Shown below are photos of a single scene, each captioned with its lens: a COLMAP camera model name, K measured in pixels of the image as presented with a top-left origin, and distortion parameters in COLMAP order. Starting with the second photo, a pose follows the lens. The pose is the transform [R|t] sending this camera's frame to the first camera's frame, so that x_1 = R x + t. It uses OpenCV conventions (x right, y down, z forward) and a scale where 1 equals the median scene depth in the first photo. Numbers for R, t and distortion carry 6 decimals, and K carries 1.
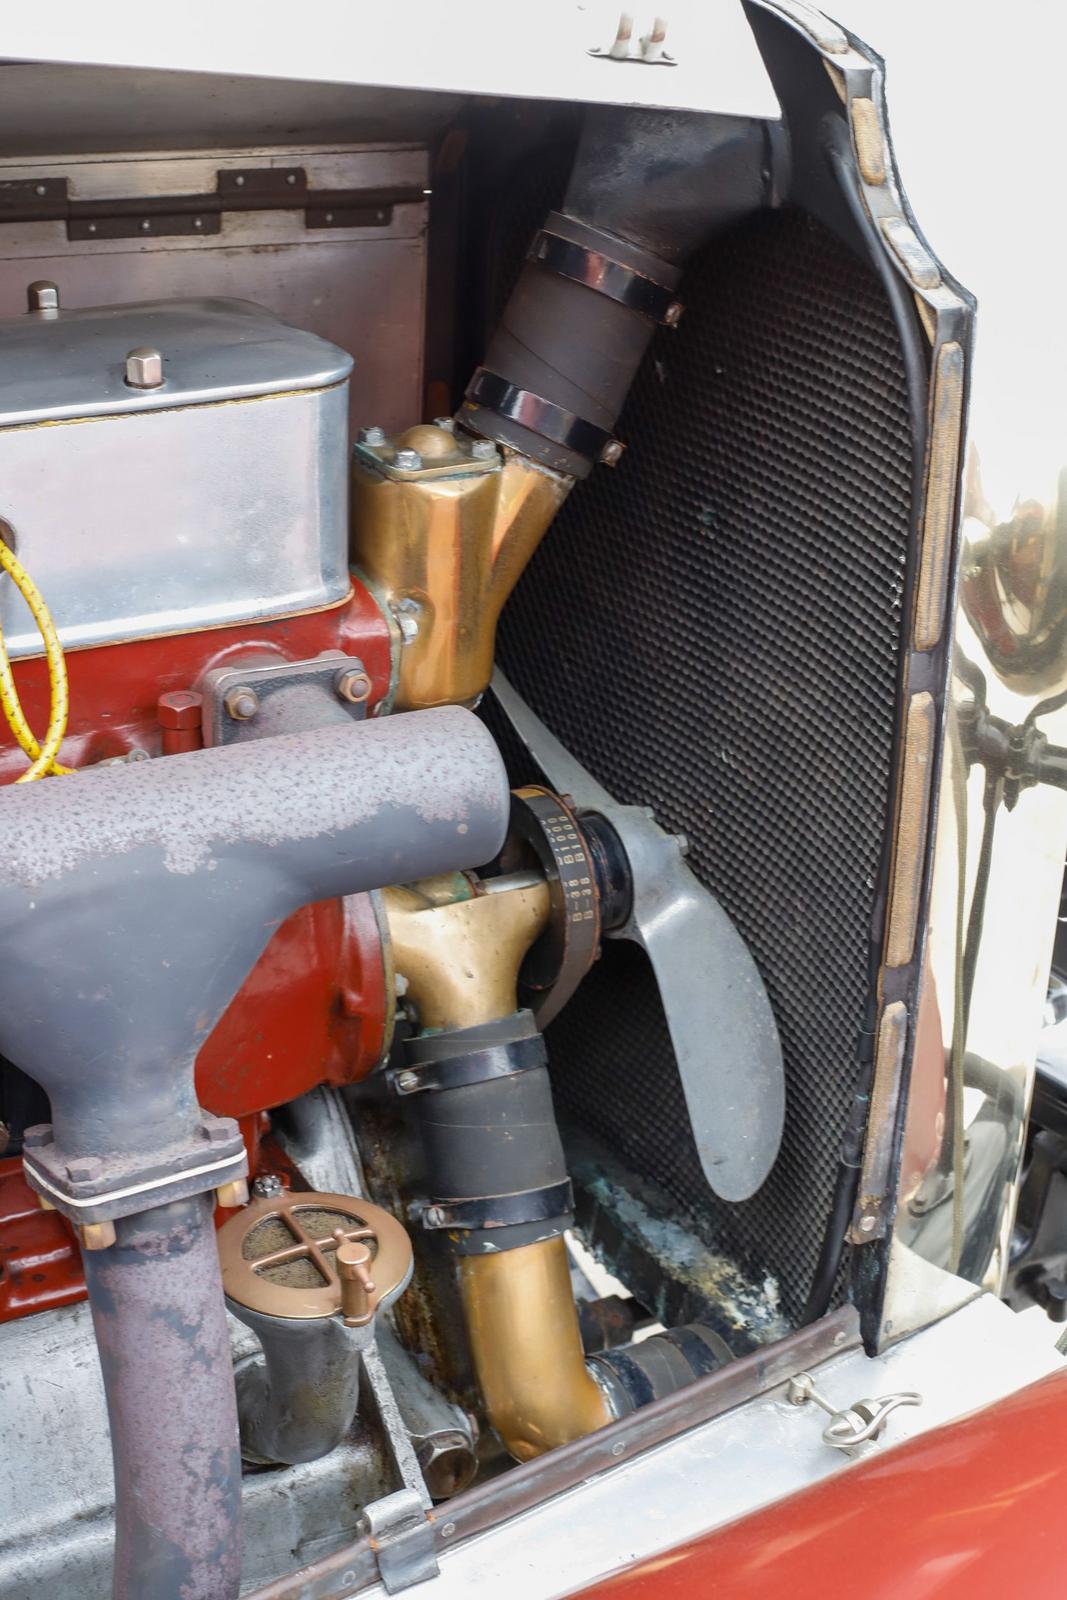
lens RADIAL K [[2347.9, 0, 533.5], [0, 2347.9, 800.0], [0, 0, 1]] dist [-0.153282, 0.101379]
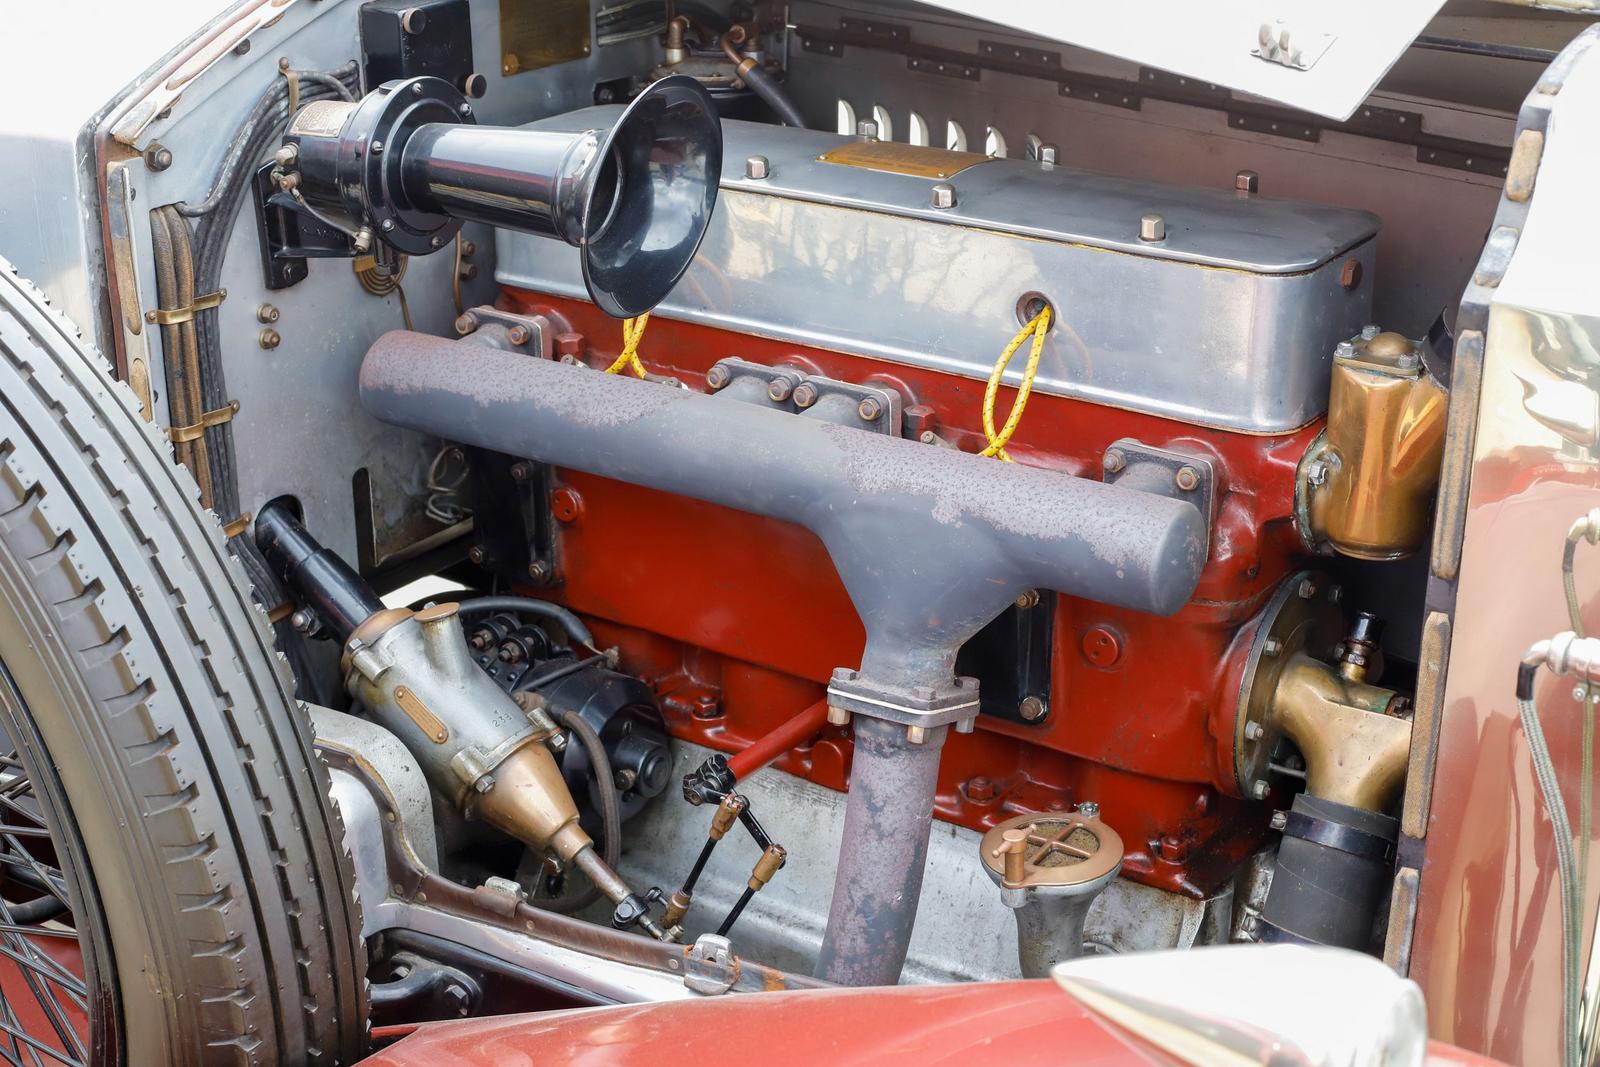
lens RADIAL K [[2347.9, 0, 800.0], [0, 2347.9, 533.5], [0, 0, 1]] dist [-0.153282, 0.101379]
pose [[0.459850, 0.307510, -0.833052, 1.024129], [-0.358188, 0.922655, 0.142863, -0.139352], [0.812551, 0.232694, 0.534429, 0.077222]]
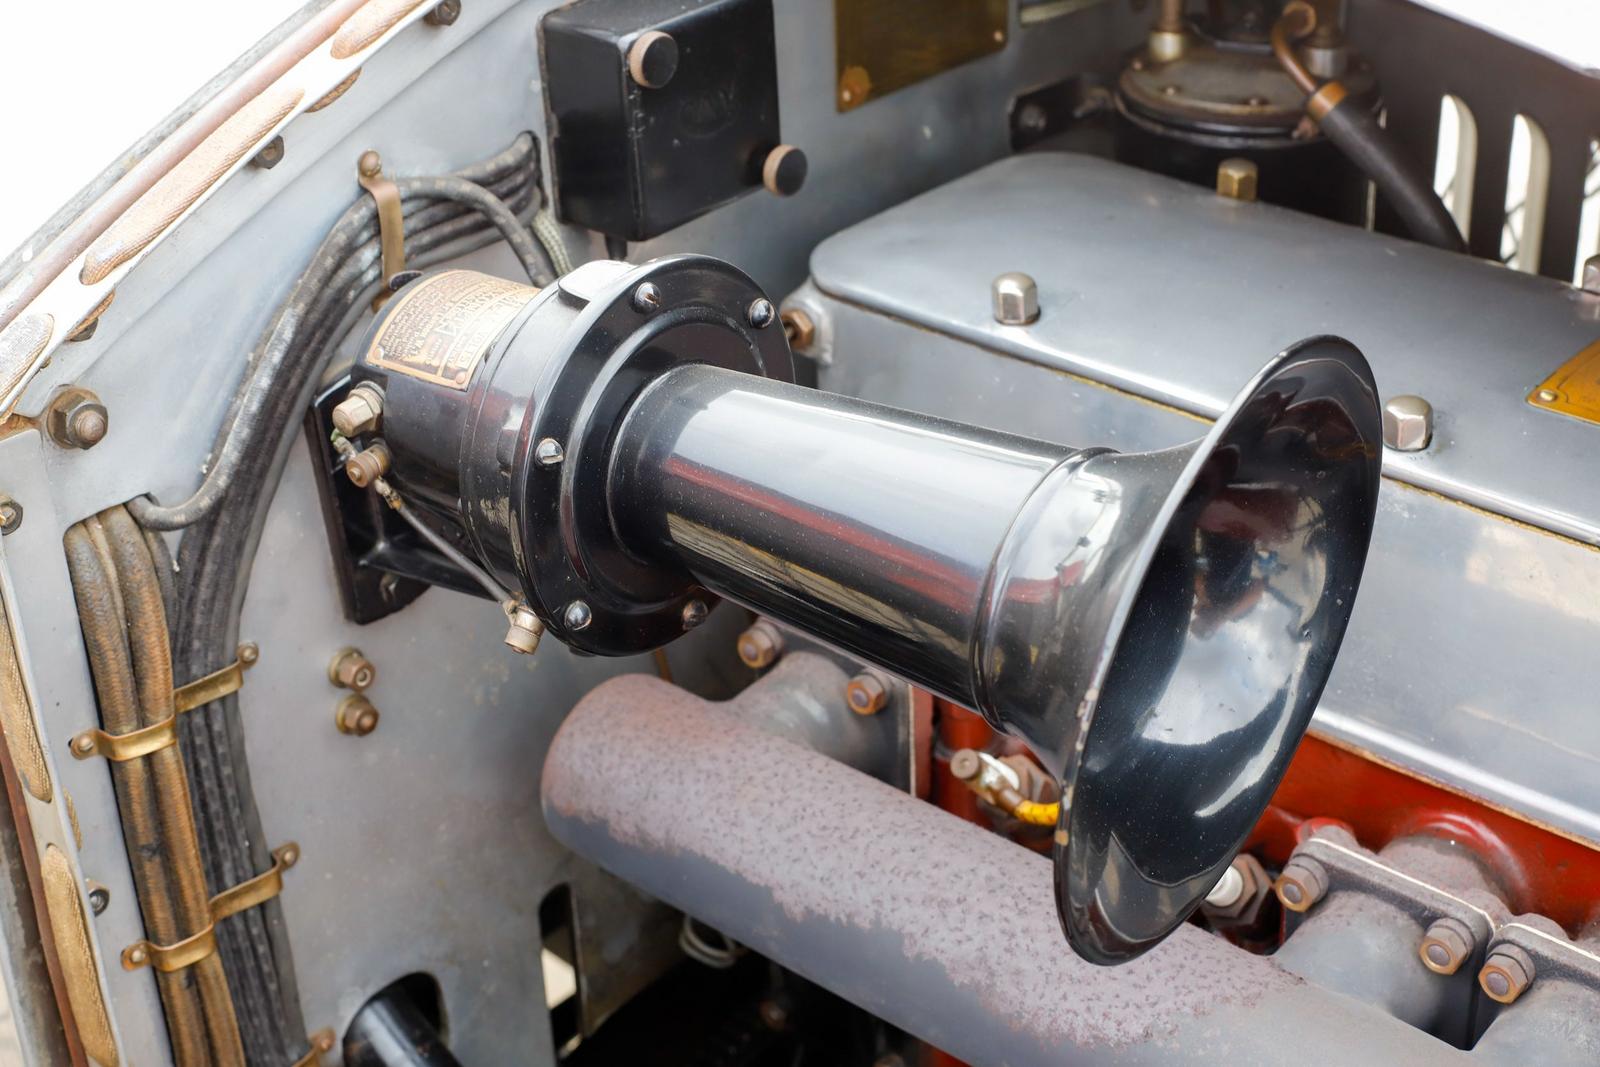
lens RADIAL K [[2428.6, 0, 800.0], [0, 2428.6, 533.5], [0, 0, 1]] dist [-0.198679, 0.134588]
pose [[0.343608, 0.422994, -0.838457, 0.144020], [-0.354601, 0.885163, 0.301238, -0.260065], [0.869593, 0.193809, 0.454143, 0.368815]]
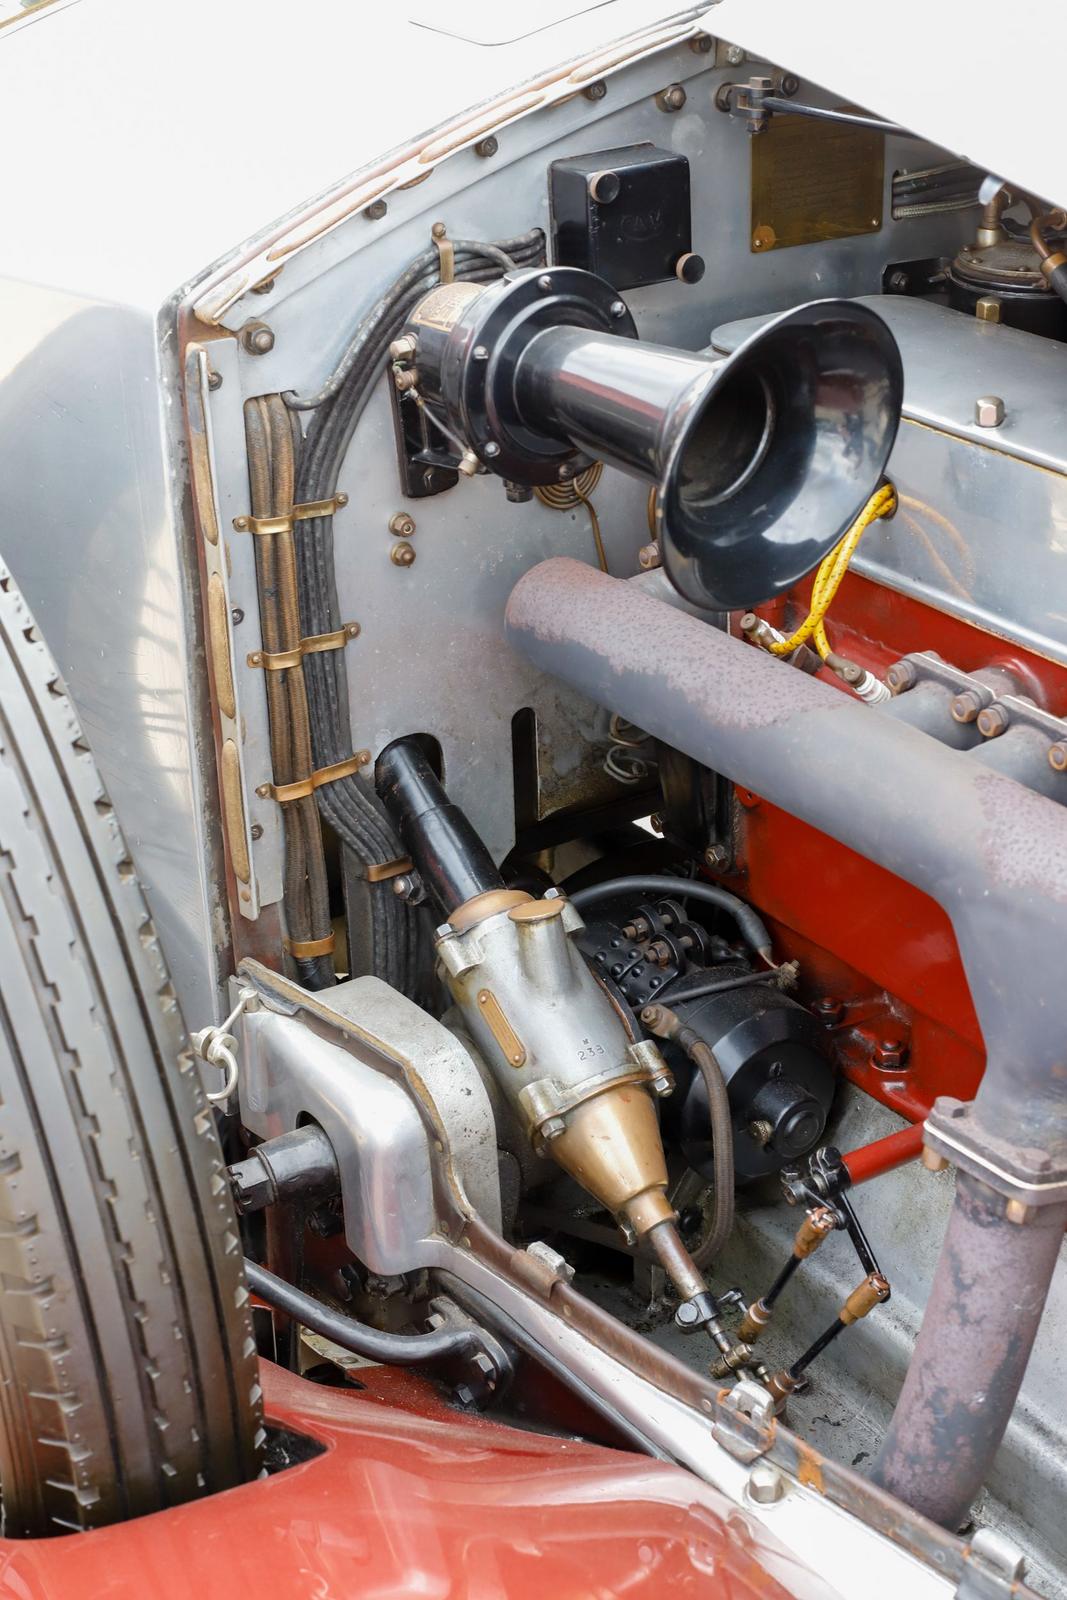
lens RADIAL K [[2347.9, 0, 533.5], [0, 2347.9, 800.0], [0, 0, 1]] dist [-0.153282, 0.101379]
pose [[0.079257, 0.417783, -0.905083, 0.768598], [-0.388242, 0.849186, 0.357983, -0.307387], [0.918143, 0.323018, 0.229505, 0.424378]]
